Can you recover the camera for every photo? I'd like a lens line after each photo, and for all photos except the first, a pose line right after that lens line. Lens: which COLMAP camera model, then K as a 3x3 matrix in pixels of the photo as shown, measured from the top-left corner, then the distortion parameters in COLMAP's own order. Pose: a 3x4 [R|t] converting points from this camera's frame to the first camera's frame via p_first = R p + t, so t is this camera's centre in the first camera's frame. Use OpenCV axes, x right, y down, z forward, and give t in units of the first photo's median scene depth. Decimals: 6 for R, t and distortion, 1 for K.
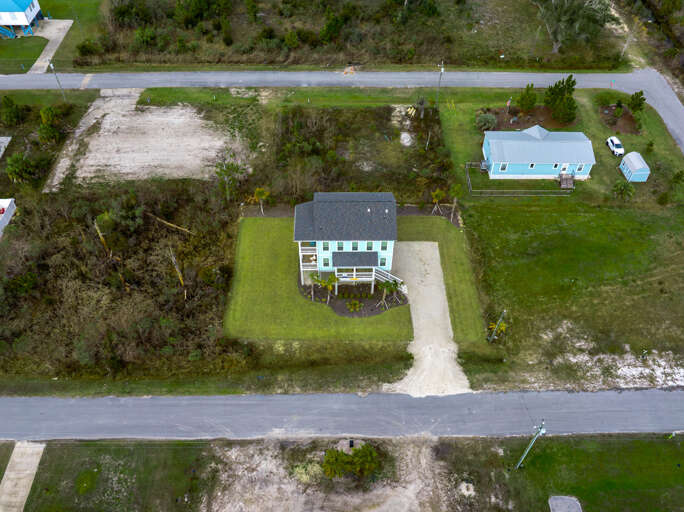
lens RADIAL K [[618.8, 0, 361.8], [0, 618.8, 257.9], [0, 0, 1]] dist [-0.044352, -0.002248]
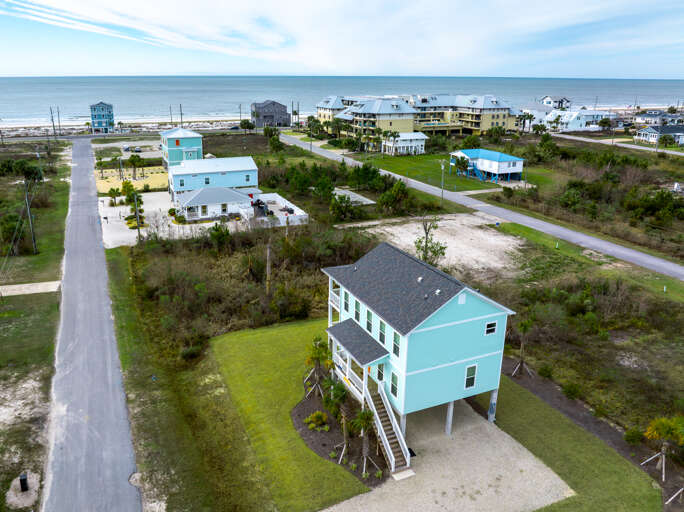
lens RADIAL K [[535.4, 0, 312.1], [0, 535.4, 225.6], [0, 0, 1]] dist [-0.042718, 0.001084]
pose [[0.347881, 0.226995, -0.909644, 0.375270], [-0.682782, 0.726240, -0.079893, -0.007495], [0.642485, 0.648882, 0.407633, 0.681216]]
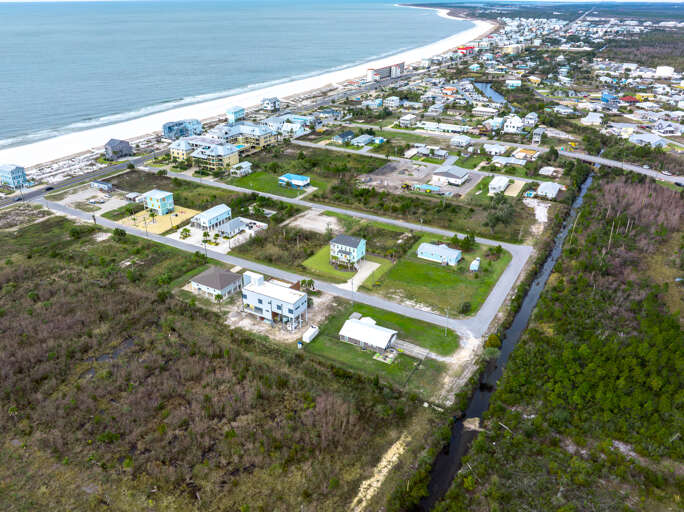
lens RADIAL K [[533.0, 0, 351.7], [0, 533.0, 252.4], [0, 0, 1]] dist [-0.037717, -0.002451]
pose [[0.863511, 0.205754, -0.460449, 1.224044], [-0.364203, 0.885956, -0.287120, 0.740047], [0.348862, 0.415628, 0.839969, -1.225283]]
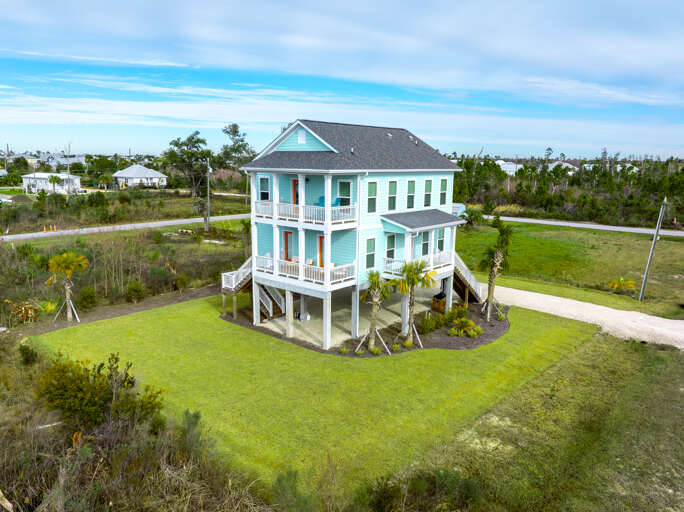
lens RADIAL K [[533.0, 0, 351.7], [0, 533.0, 252.4], [0, 0, 1]] dist [-0.037717, -0.002451]
pose [[0.669265, -0.143276, 0.729079, -0.316701], [0.548509, 0.757178, -0.354711, 0.122661], [-0.501221, 0.637302, 0.585341, 0.783583]]
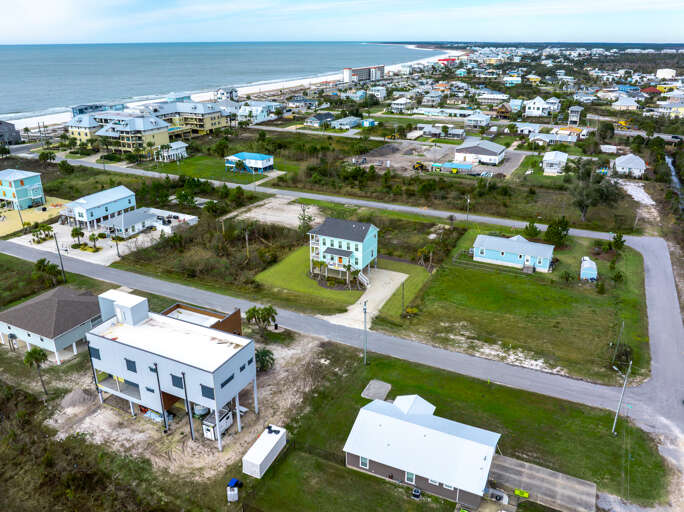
lens RADIAL K [[533.0, 0, 351.7], [0, 533.0, 252.4], [0, 0, 1]] dist [-0.037717, -0.002451]
pose [[0.890056, 0.146613, -0.431631, 0.587533], [-0.320242, 0.874961, -0.363163, 0.468988], [0.324416, 0.461462, 0.825716, -0.115859]]
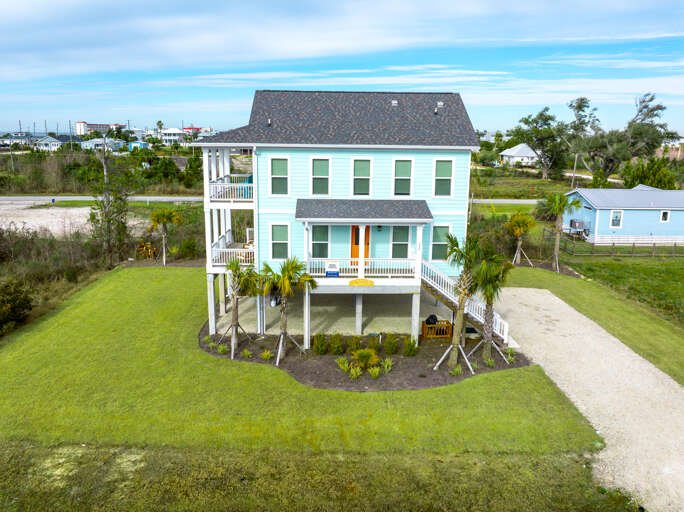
lens RADIAL K [[534.0, 0, 336.8], [0, 534.0, 245.9], [0, 0, 1]] dist [-0.038710, 0.000350]
pose [[0.999800, -0.012993, -0.015225, -0.020034], [0.001751, 0.814508, -0.580150, 0.180803], [0.019939, 0.580007, 0.814367, 0.740880]]
